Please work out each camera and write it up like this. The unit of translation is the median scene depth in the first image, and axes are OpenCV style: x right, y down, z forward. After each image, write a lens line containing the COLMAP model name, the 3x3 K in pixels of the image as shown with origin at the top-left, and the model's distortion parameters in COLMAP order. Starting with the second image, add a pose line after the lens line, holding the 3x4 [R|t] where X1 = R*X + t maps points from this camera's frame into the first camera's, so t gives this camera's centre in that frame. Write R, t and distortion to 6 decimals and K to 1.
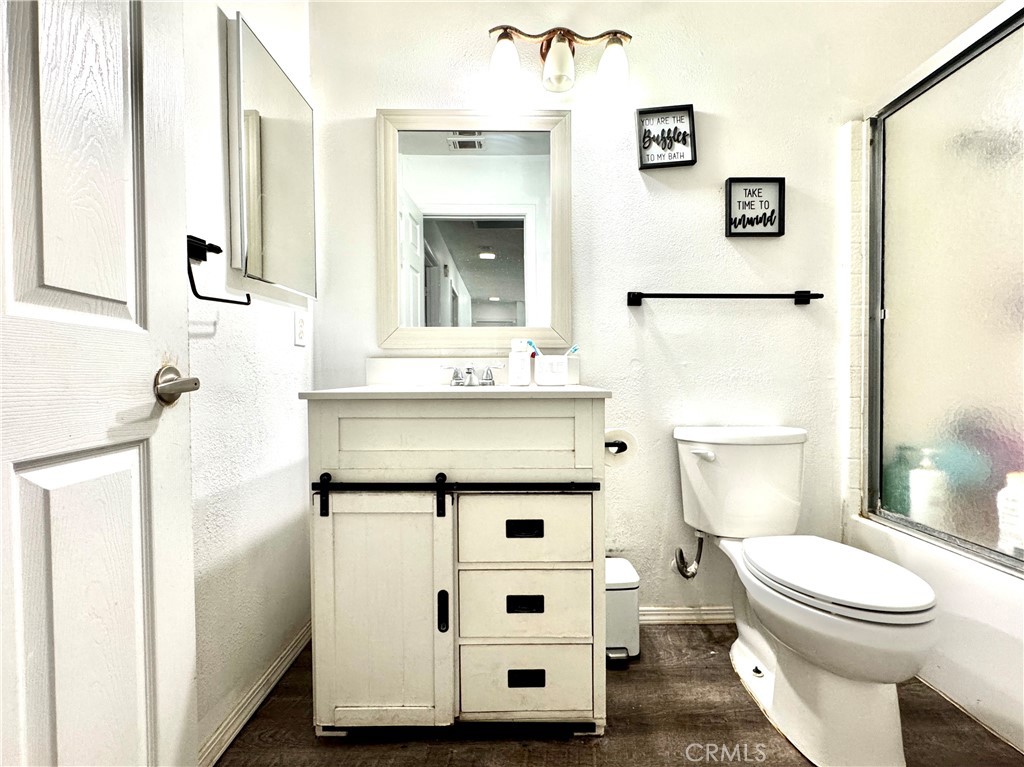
lens RADIAL K [[407.8, 0, 513.1], [0, 407.8, 382.5], [0, 0, 1]] dist [-0.000491, -0.000474]
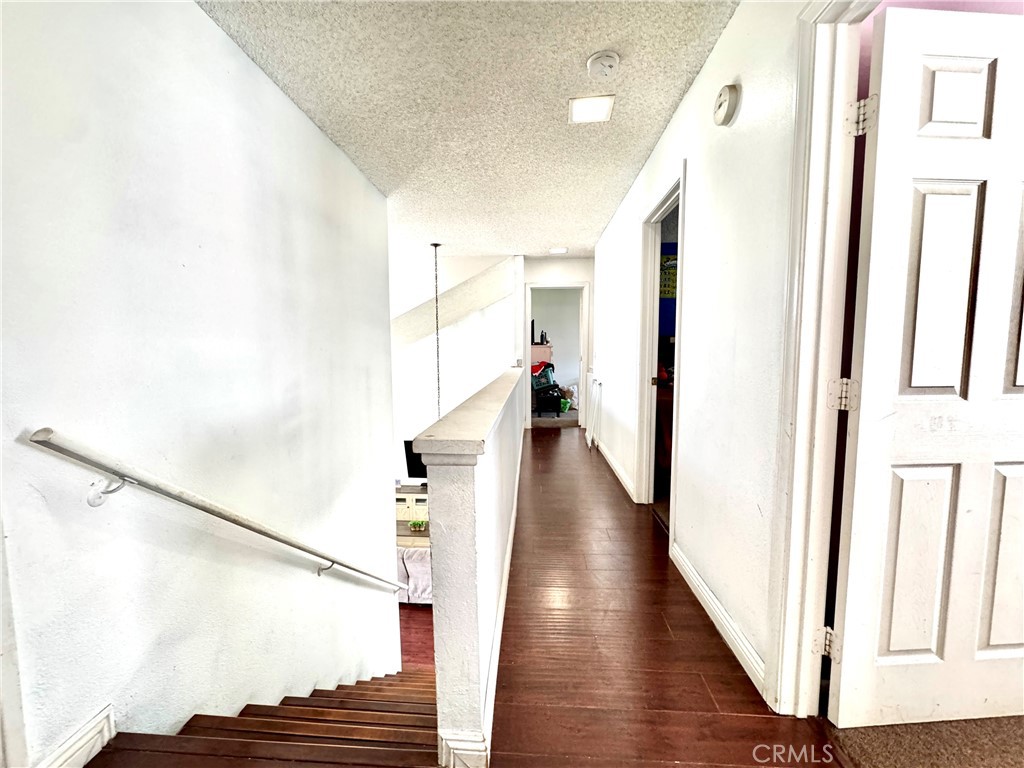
lens RADIAL K [[407.8, 0, 509.1], [0, 407.8, 385.8], [0, 0, 1]] dist [-0.000491, -0.000474]
pose [[-0.071065, 0.084396, -0.993895, 0.555100], [-0.014040, 0.996231, 0.085599, -0.189339], [0.997373, 0.020037, -0.069613, -0.472064]]
